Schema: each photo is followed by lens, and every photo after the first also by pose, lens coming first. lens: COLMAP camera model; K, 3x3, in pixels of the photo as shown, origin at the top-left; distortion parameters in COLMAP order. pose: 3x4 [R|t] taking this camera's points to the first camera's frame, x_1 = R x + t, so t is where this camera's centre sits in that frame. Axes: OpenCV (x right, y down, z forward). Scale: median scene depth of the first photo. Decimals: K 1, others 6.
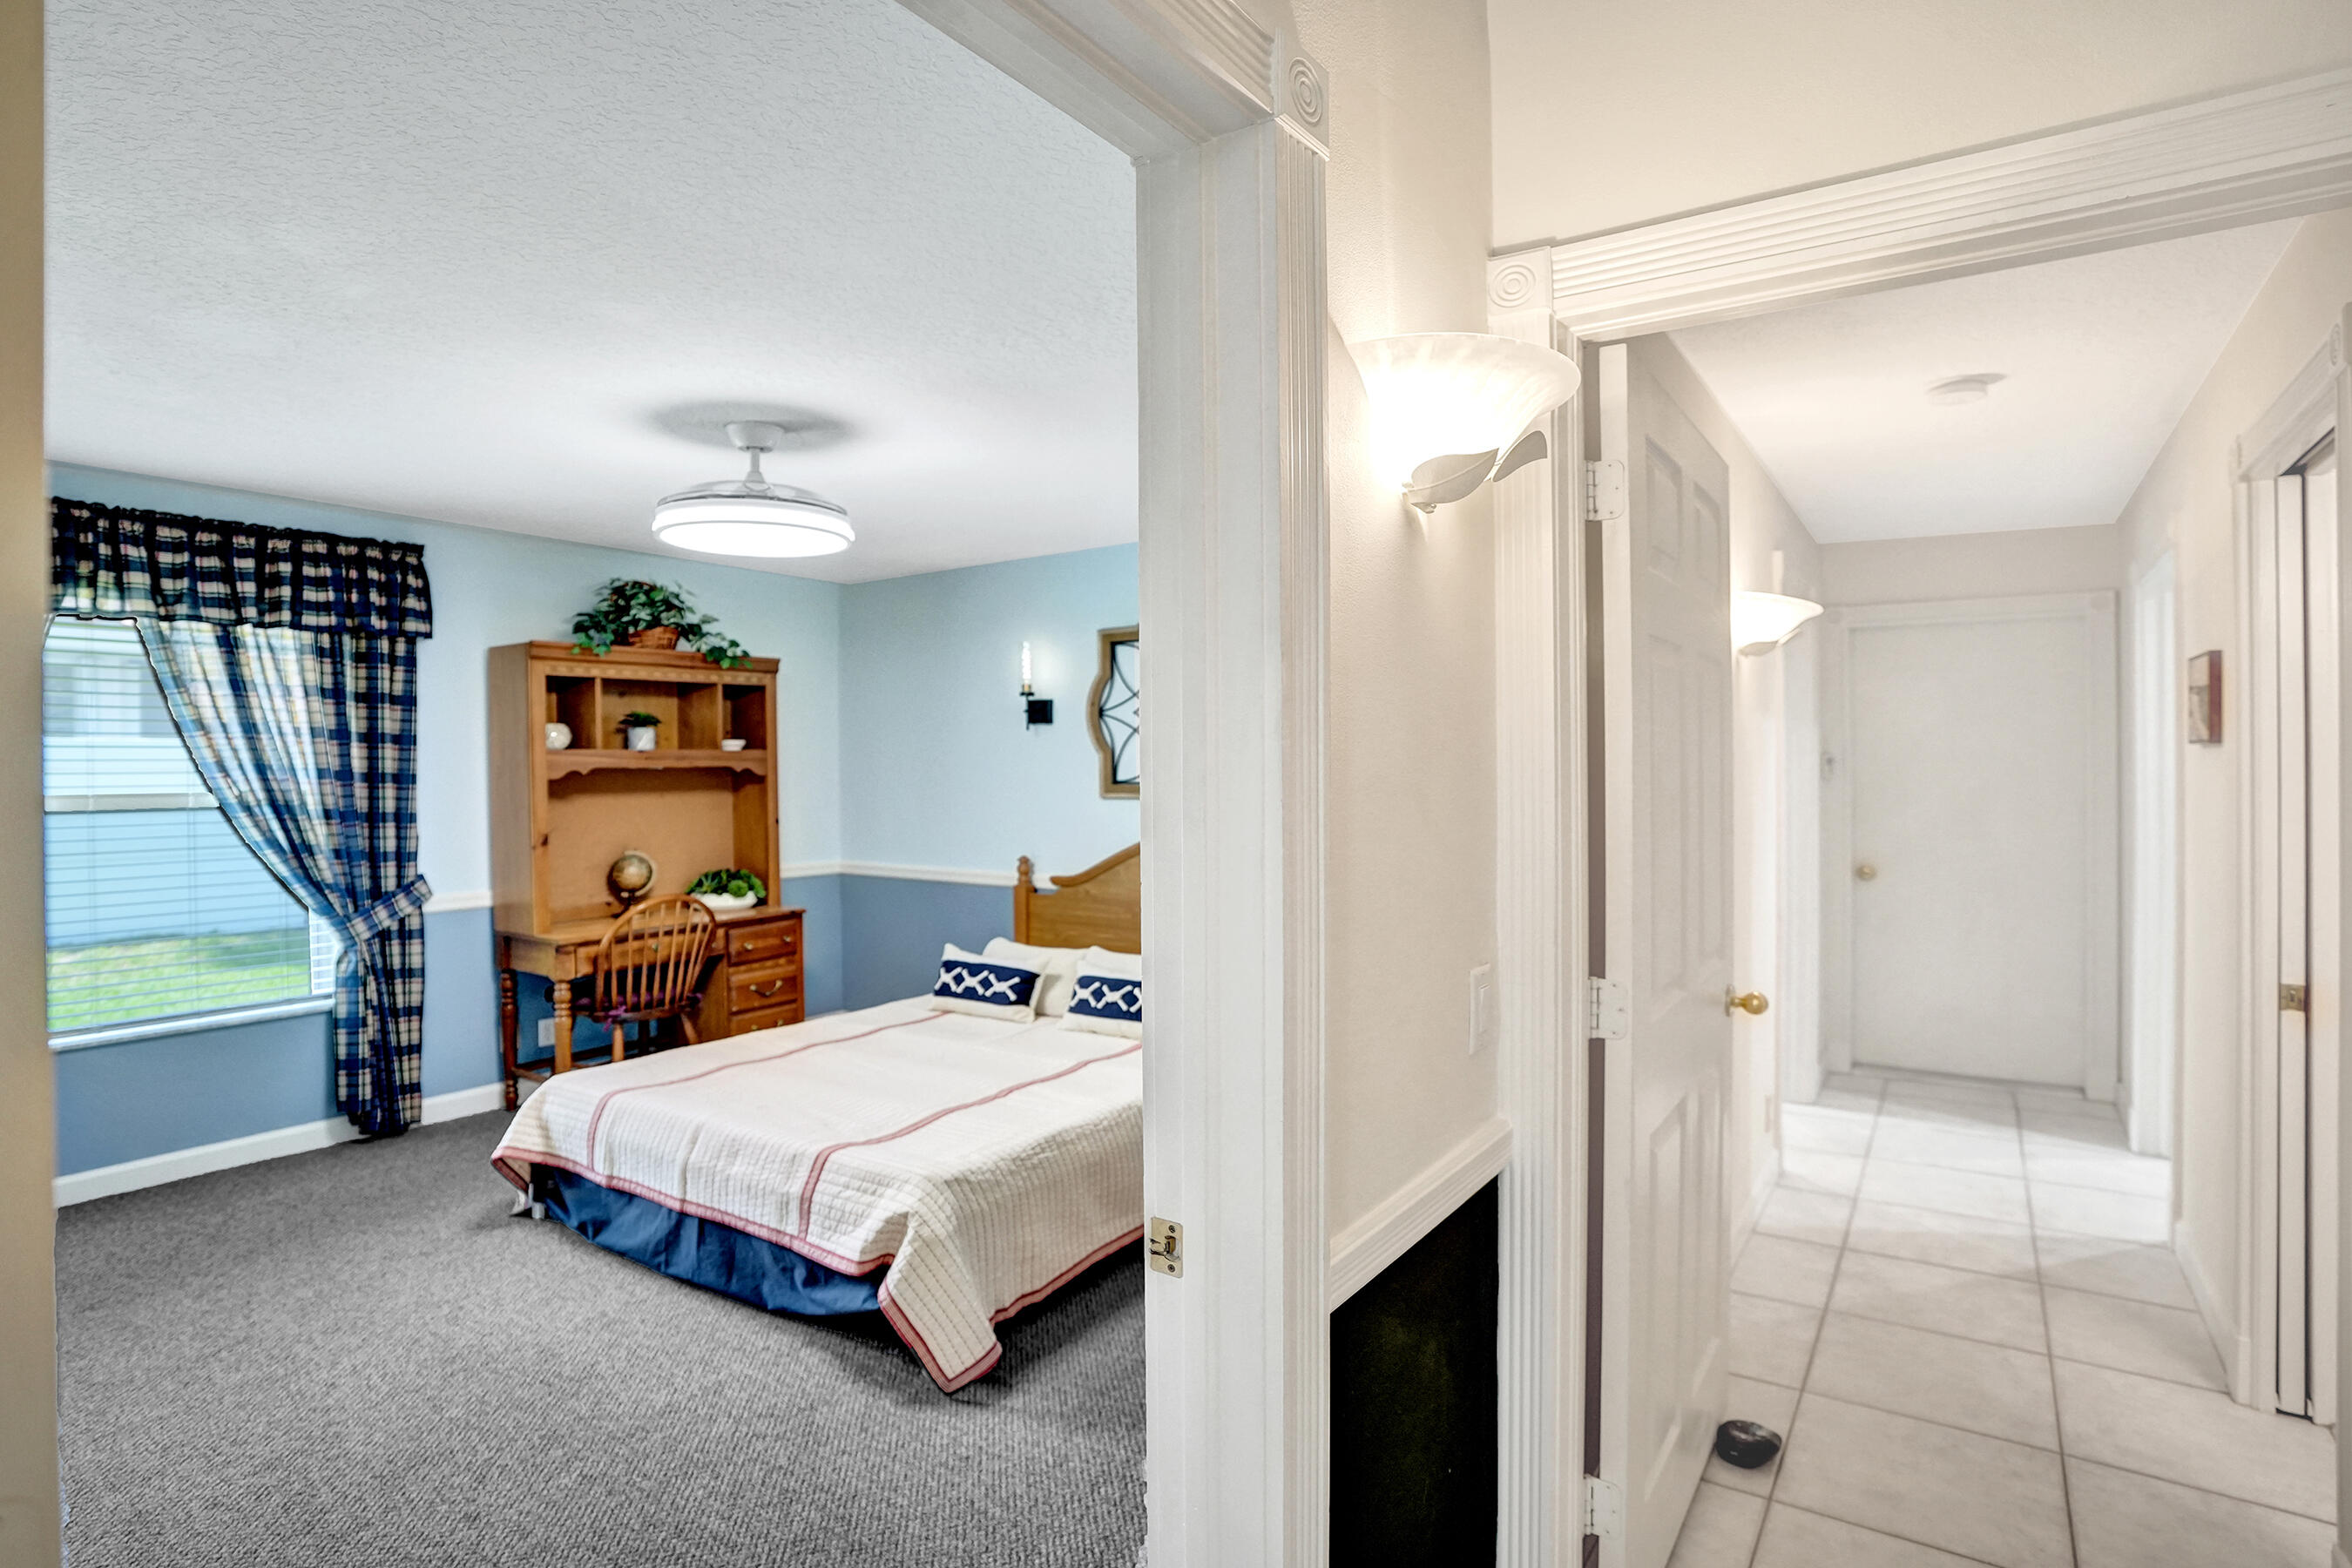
lens RADIAL K [[1230.4, 0, 1169.3], [0, 1230.4, 772.6], [0, 0, 1]] dist [-0.080663, 0.040022]
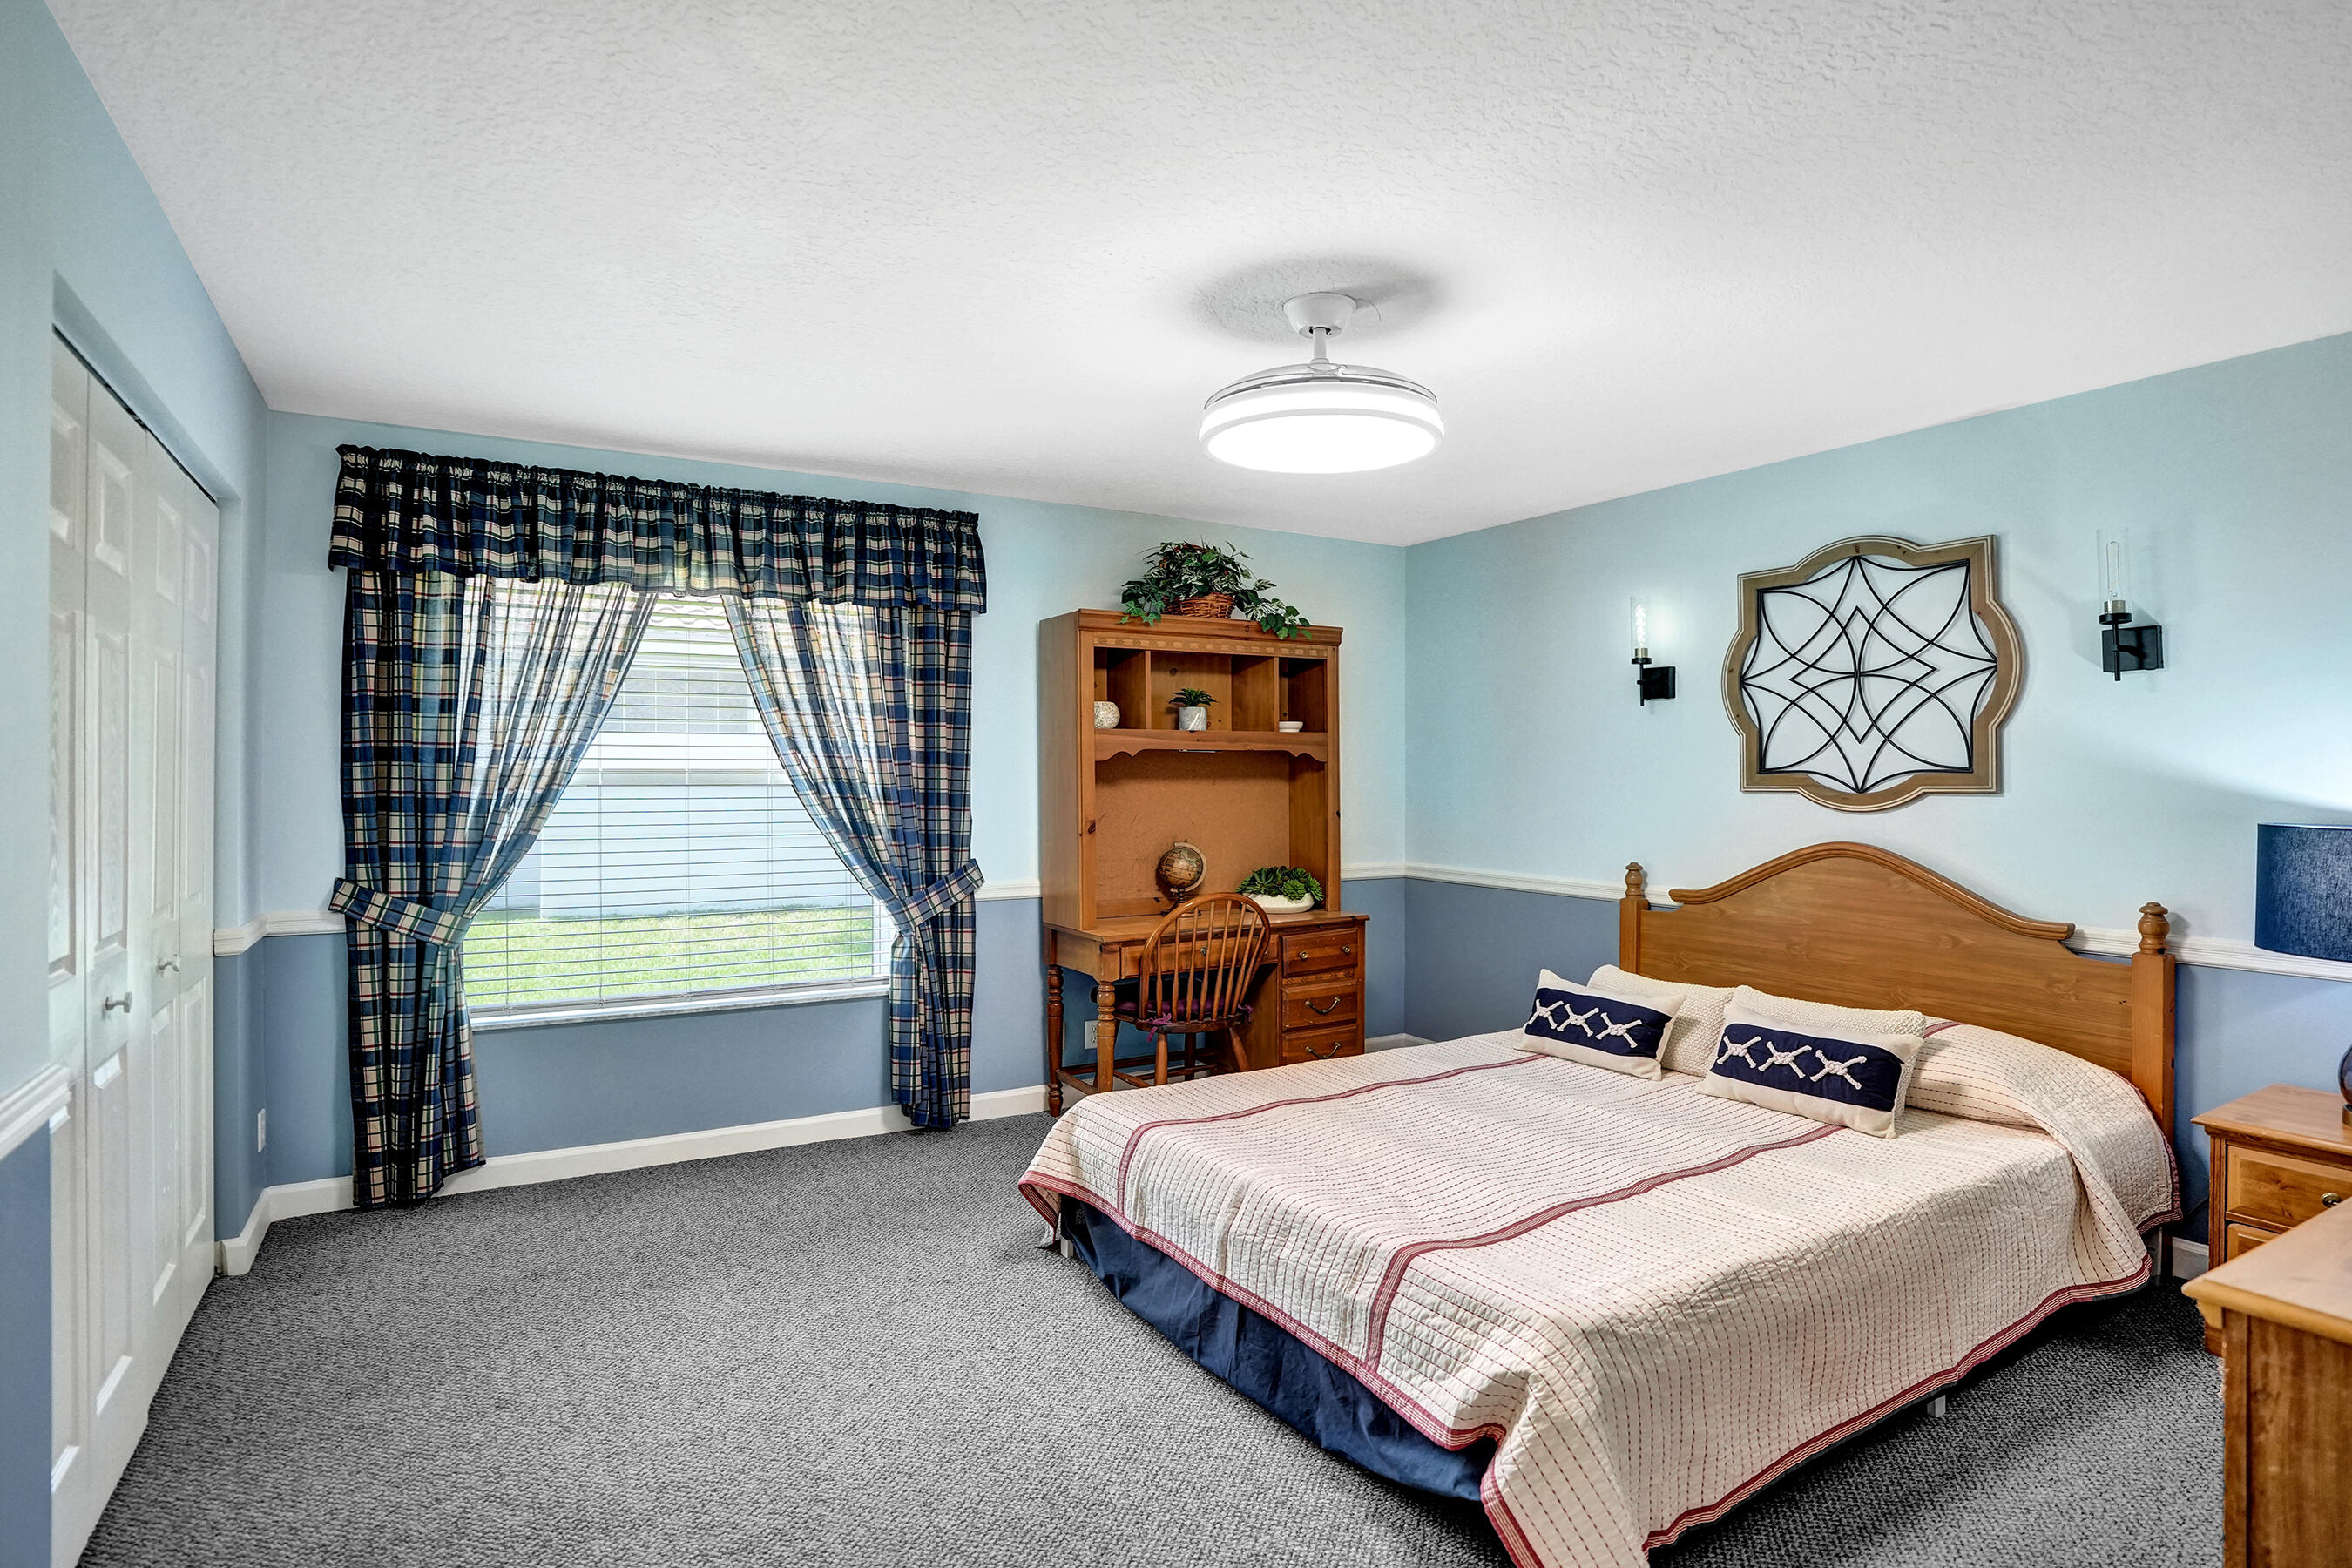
lens RADIAL K [[1230.4, 0, 1169.3], [0, 1230.4, 772.6], [0, 0, 1]] dist [-0.080663, 0.040022]
pose [[0.905263, 0.007000, -0.424793, -0.072656], [-0.009960, 0.999939, -0.004748, 0.019910], [0.424734, 0.008529, 0.905278, 0.193848]]
